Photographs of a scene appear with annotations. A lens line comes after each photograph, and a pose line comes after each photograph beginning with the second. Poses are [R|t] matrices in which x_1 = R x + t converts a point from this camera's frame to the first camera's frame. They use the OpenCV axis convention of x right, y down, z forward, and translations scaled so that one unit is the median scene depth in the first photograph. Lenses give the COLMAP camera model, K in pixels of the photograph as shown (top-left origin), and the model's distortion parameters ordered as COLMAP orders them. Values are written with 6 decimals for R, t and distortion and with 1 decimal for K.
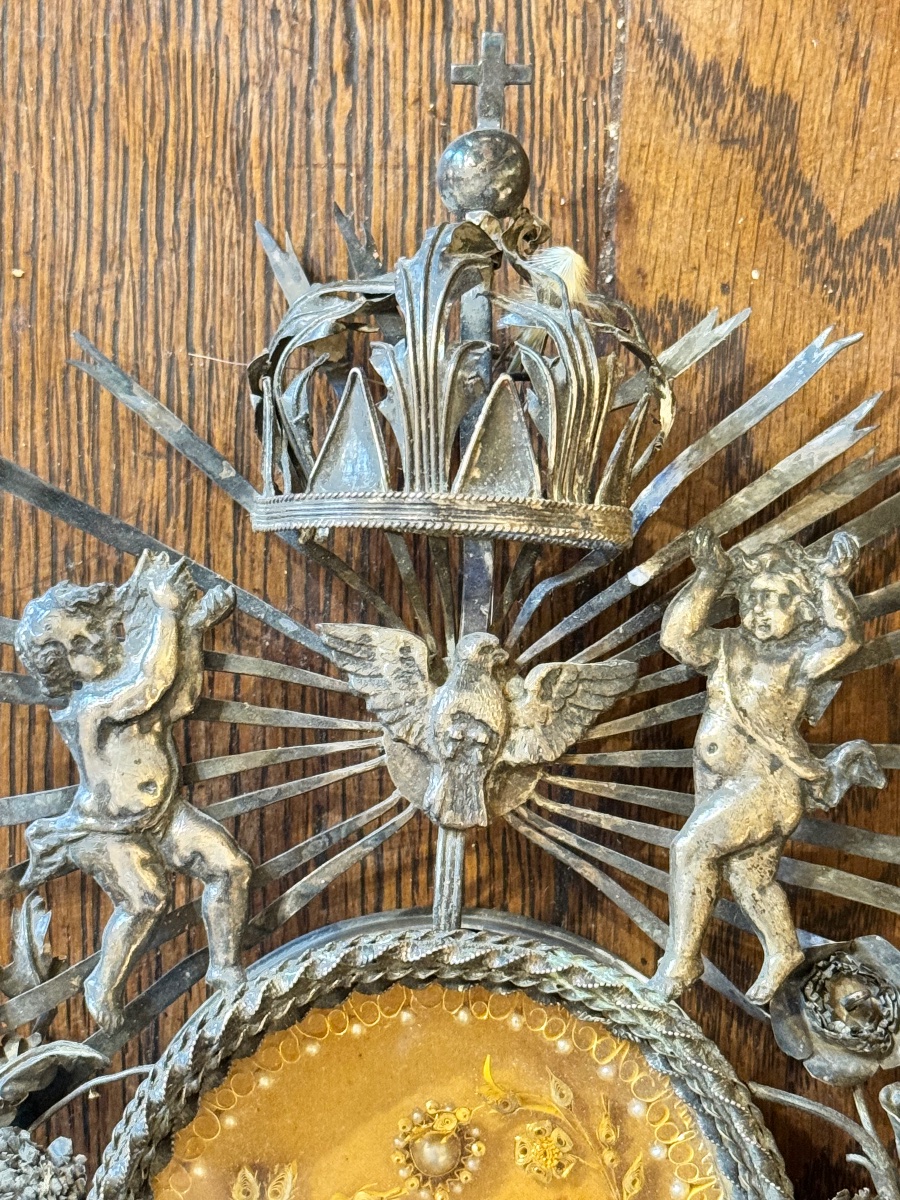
lens RADIAL K [[2686.2, 0, 450.0], [0, 2686.2, 600.0], [0, 0, 1]] dist [0.032047, 1.077369]
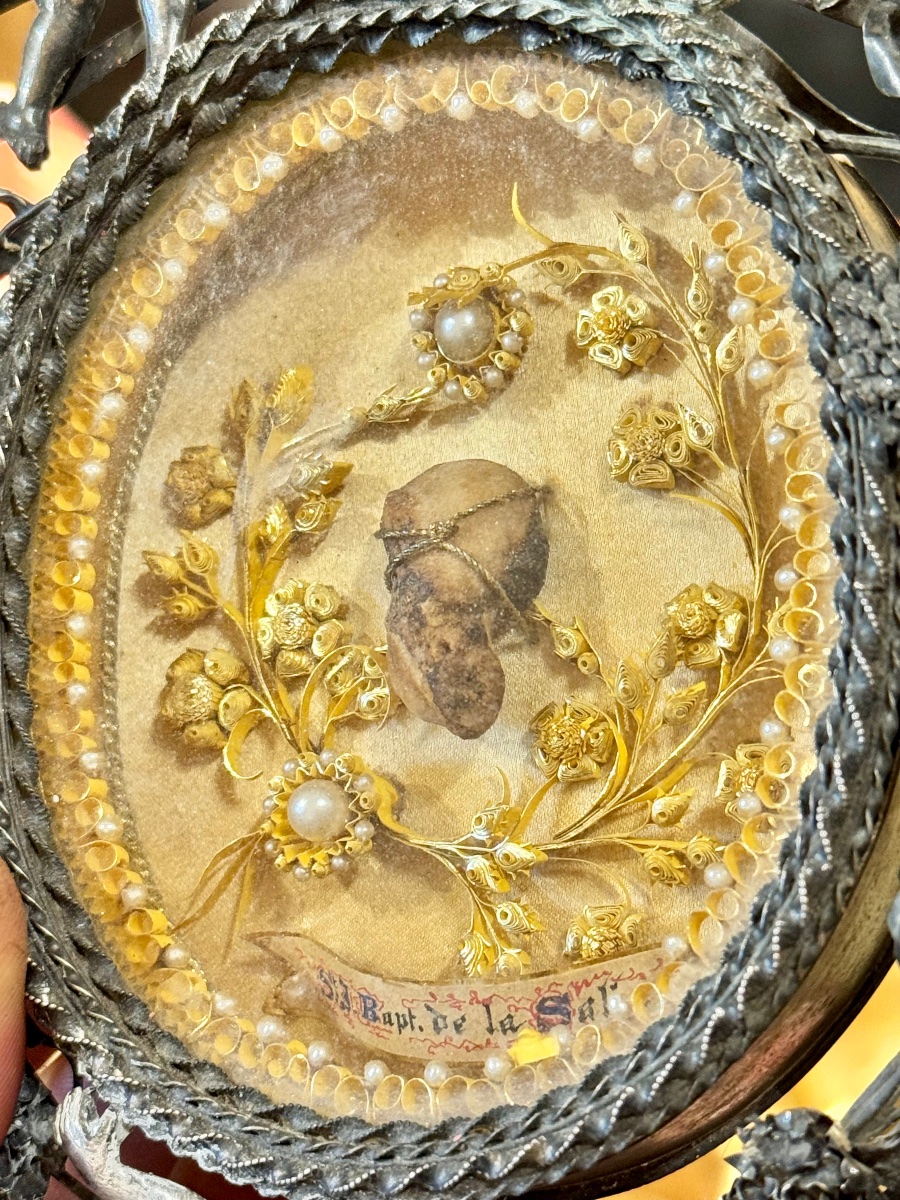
lens RADIAL K [[2686.2, 0, 450.0], [0, 2686.2, 600.0], [0, 0, 1]] dist [0.032047, 1.077369]
pose [[0.908671, -0.049693, -0.414545, 0.293100], [0.001475, 0.993268, -0.115832, 0.364683], [0.417510, 0.104642, 0.902627, 0.343757]]
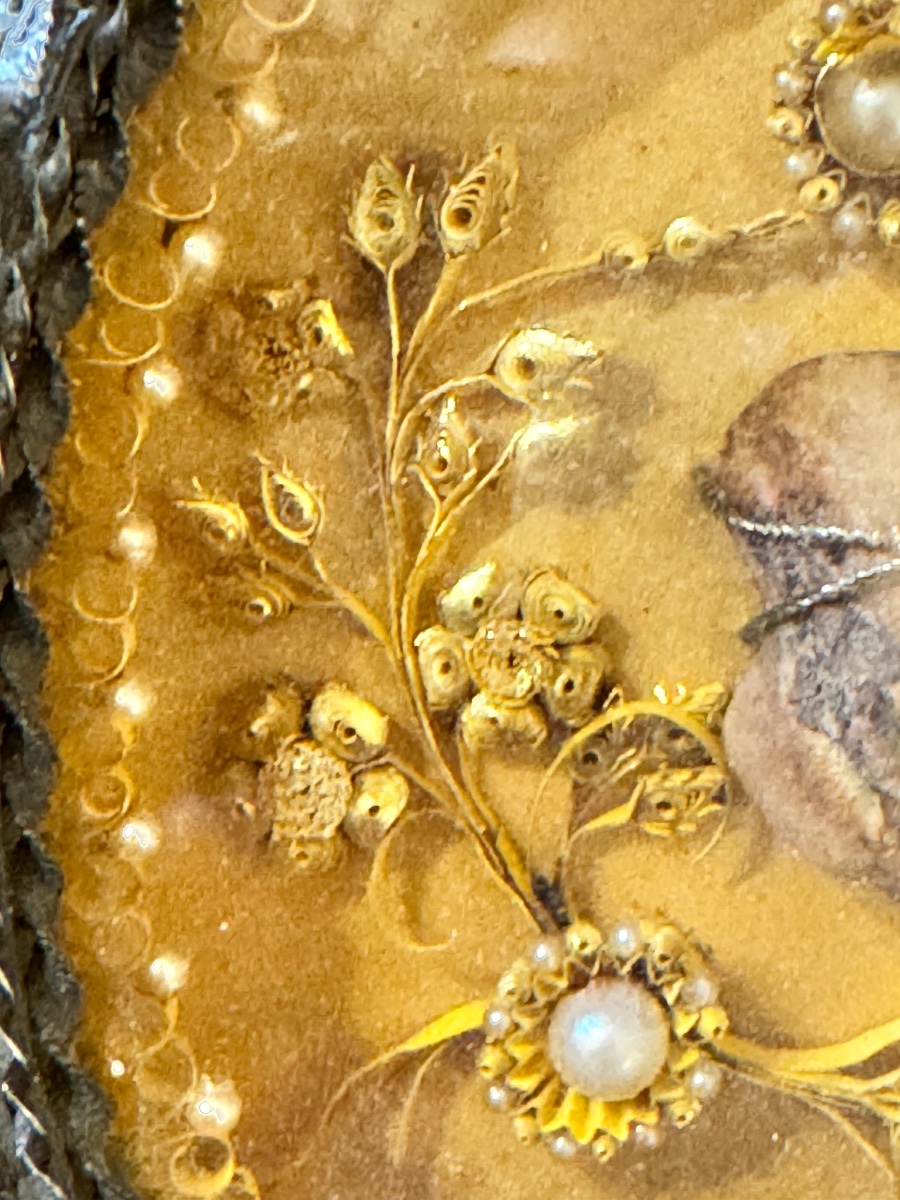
lens RADIAL K [[2661.8, 0, 450.0], [0, 2661.8, 600.0], [0, 0, 1]] dist [-0.021473, -0.270954]
pose [[0.998489, 0.017693, -0.052026, -0.045854], [-0.008817, 0.986066, 0.166118, 0.212000], [0.054240, -0.165408, 0.984733, 0.620699]]
